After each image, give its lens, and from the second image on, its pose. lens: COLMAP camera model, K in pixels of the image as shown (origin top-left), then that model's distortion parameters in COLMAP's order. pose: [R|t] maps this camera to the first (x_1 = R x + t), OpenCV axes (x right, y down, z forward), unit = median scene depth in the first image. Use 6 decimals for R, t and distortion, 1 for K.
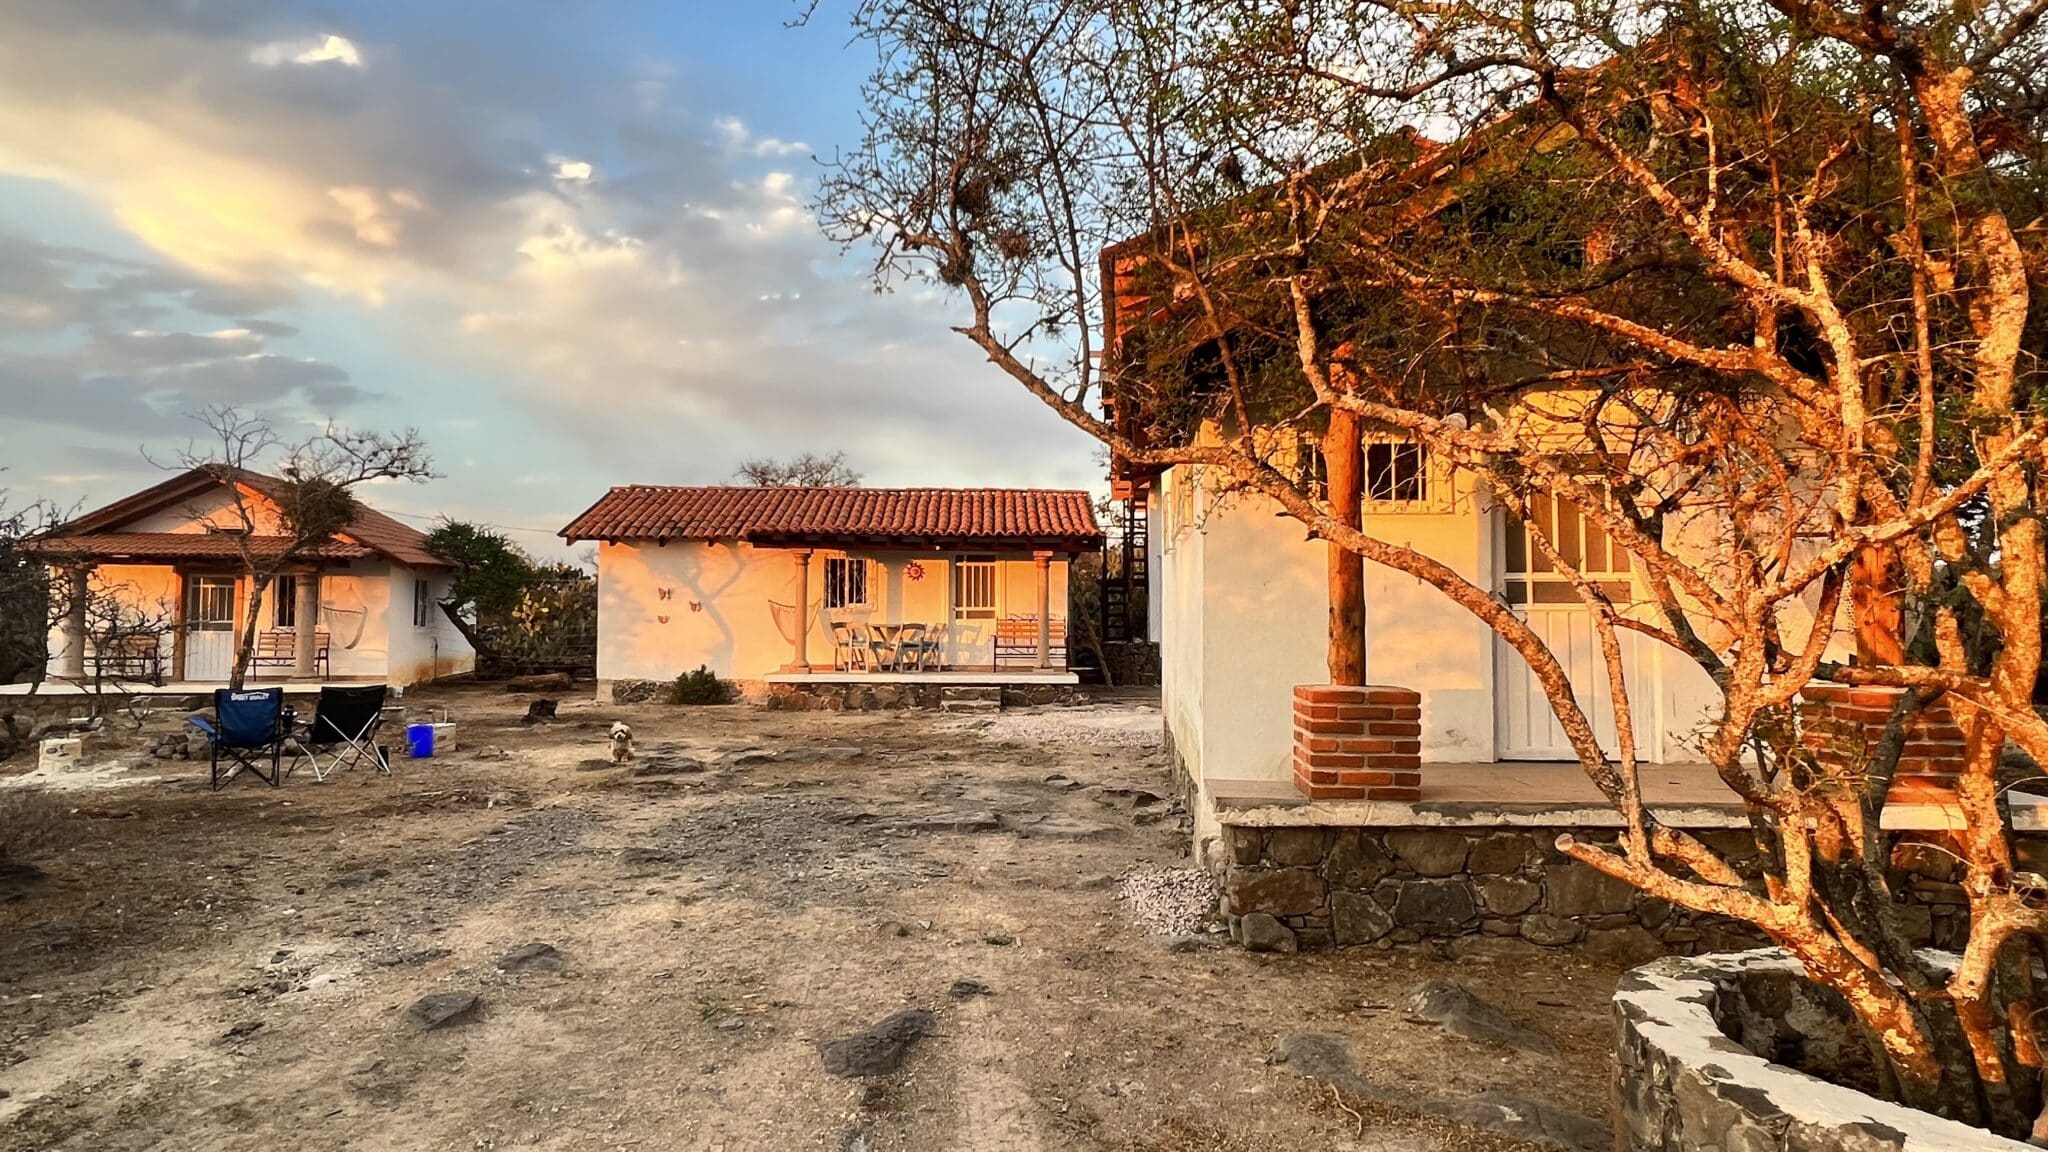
lens RADIAL K [[1118.0, 0, 1039.3], [0, 1118.0, 579.9], [0, 0, 1]] dist [-0.000126, -0.000740]
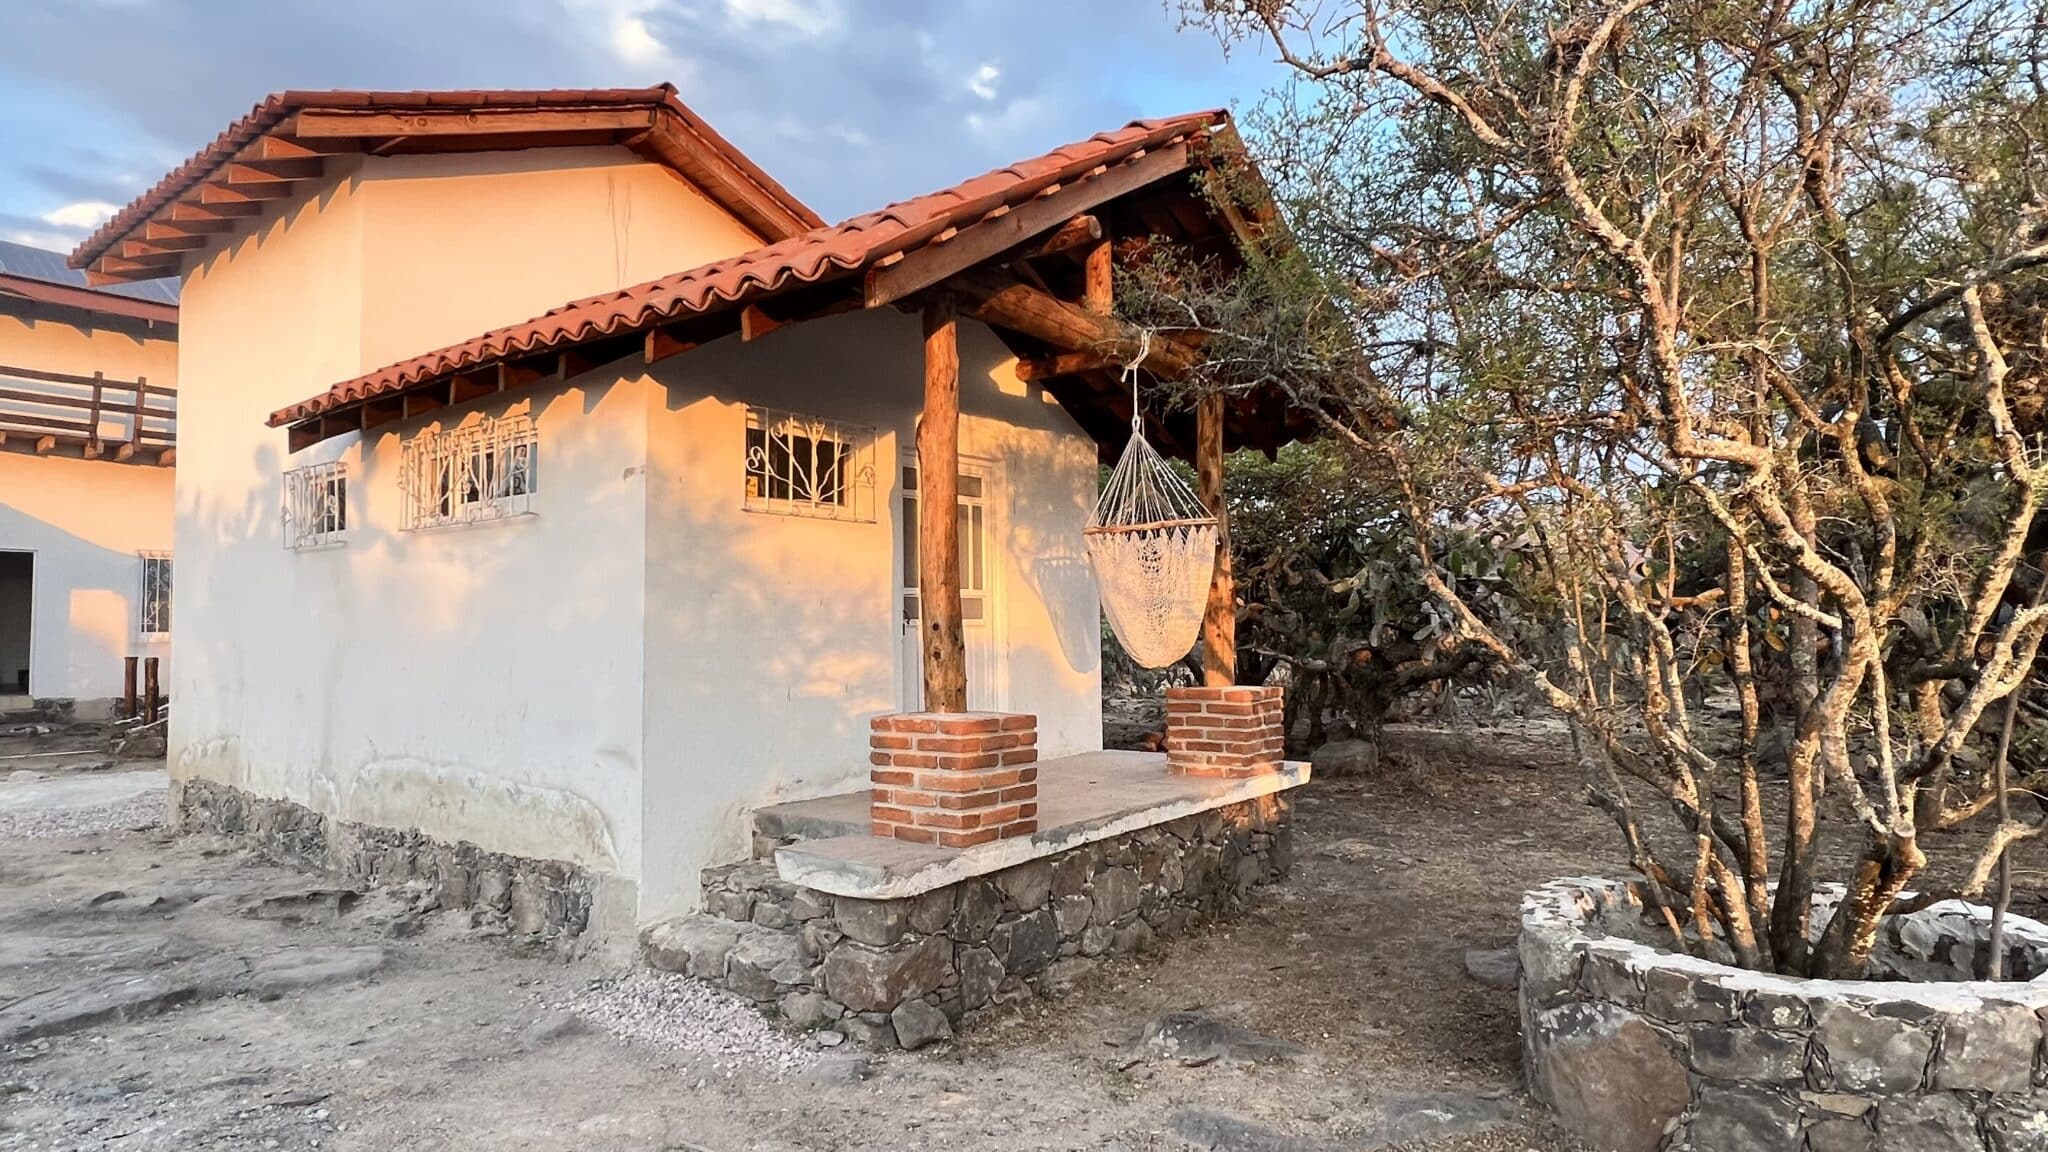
lens RADIAL K [[1118.0, 0, 1024.7], [0, 1118.0, 565.2], [0, 0, 1]] dist [-0.000126, -0.000740]
pose [[0.584023, 0.041111, 0.810696, -0.430863], [-0.017714, 0.999124, -0.037905, 0.011094], [-0.811544, 0.007777, 0.584239, 0.460843]]
